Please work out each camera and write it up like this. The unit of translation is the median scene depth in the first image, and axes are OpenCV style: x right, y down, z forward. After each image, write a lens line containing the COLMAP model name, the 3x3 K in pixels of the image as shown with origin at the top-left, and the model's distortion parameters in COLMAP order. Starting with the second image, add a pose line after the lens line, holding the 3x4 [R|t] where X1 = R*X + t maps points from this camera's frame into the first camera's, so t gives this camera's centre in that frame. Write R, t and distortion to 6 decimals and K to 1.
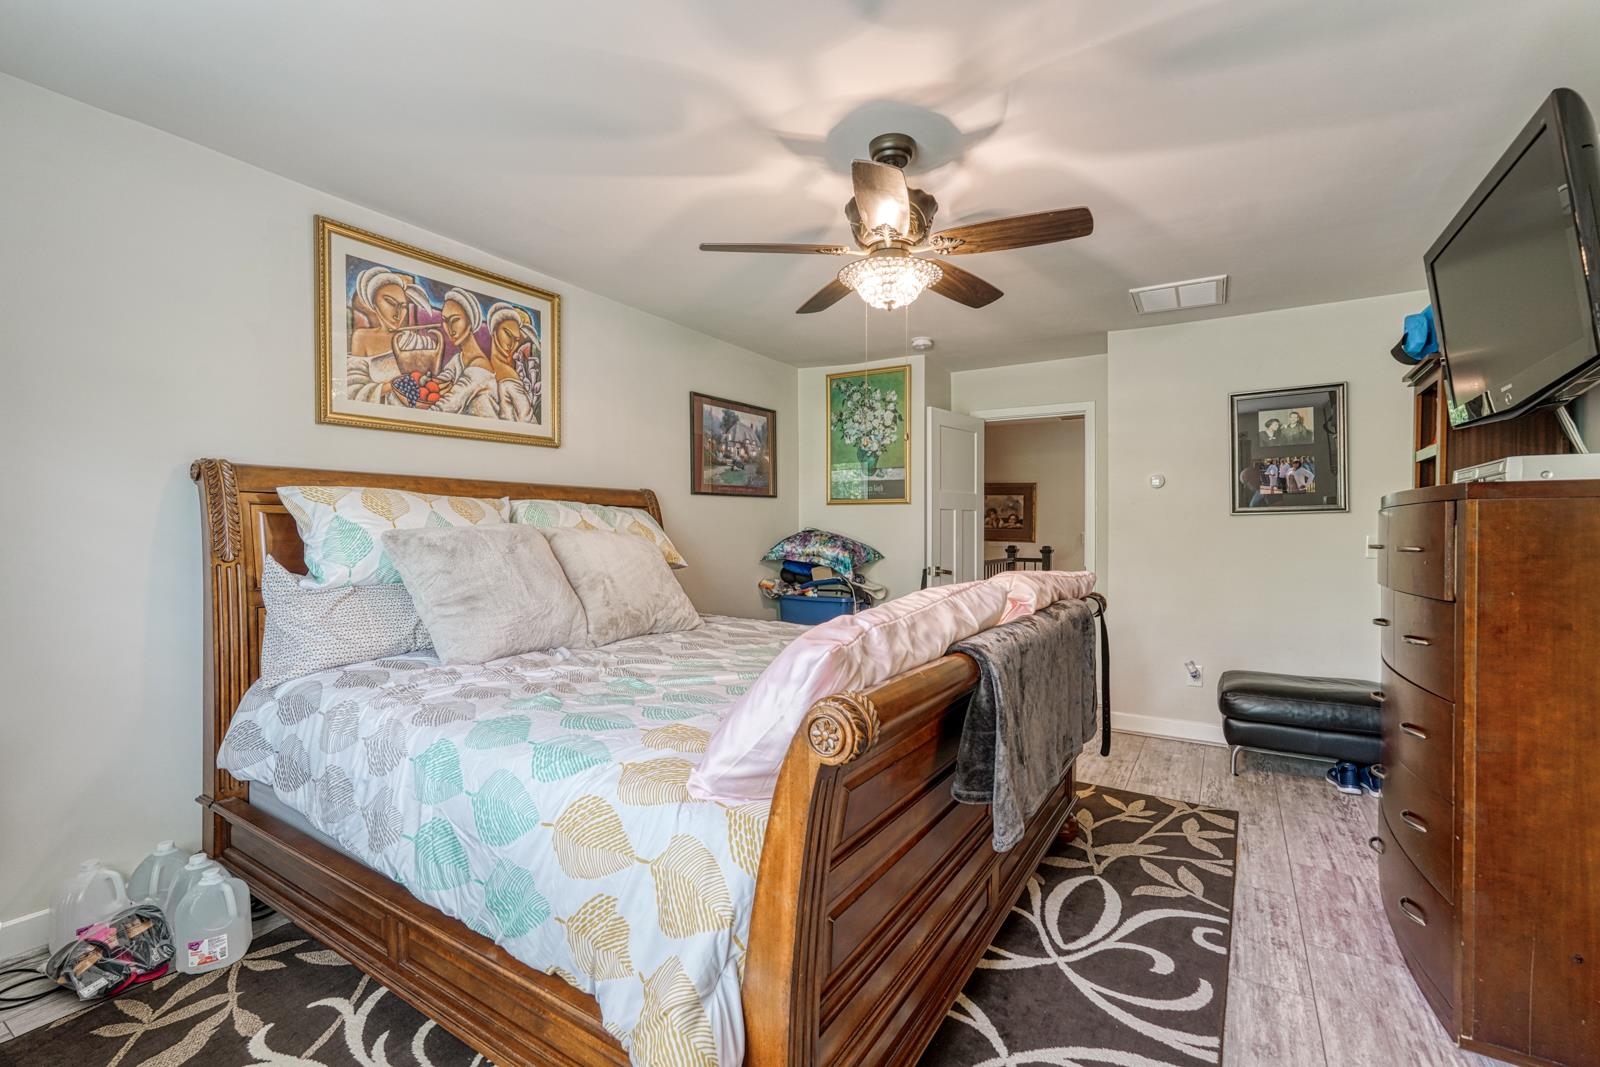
lens RADIAL K [[705.1, 0, 795.4], [0, 705.1, 534.8], [0, 0, 1]] dist [-0.002905, 0.000052]
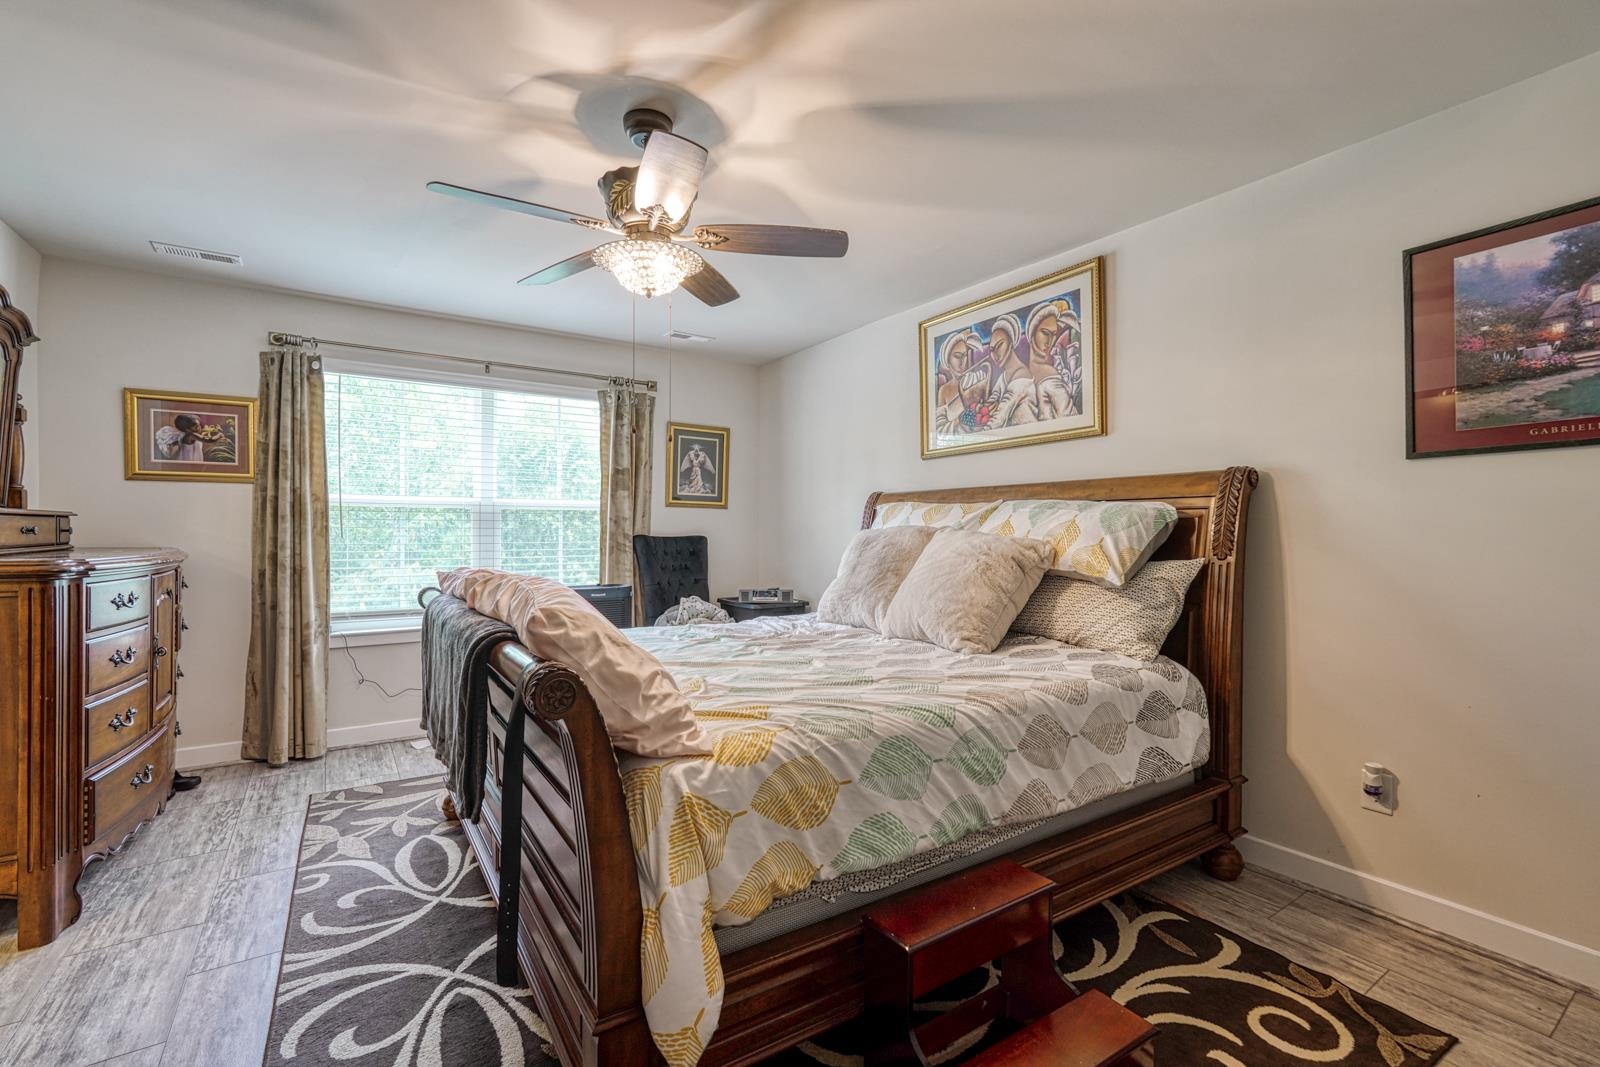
lens RADIAL K [[705.1, 0, 795.4], [0, 705.1, 534.8], [0, 0, 1]] dist [-0.002905, 0.000052]
pose [[-0.409608, 0.001273, -0.912261, 0.700864], [-0.010816, 0.999922, 0.006252, -0.005146], [0.912197, 0.012428, -0.409563, 1.200454]]
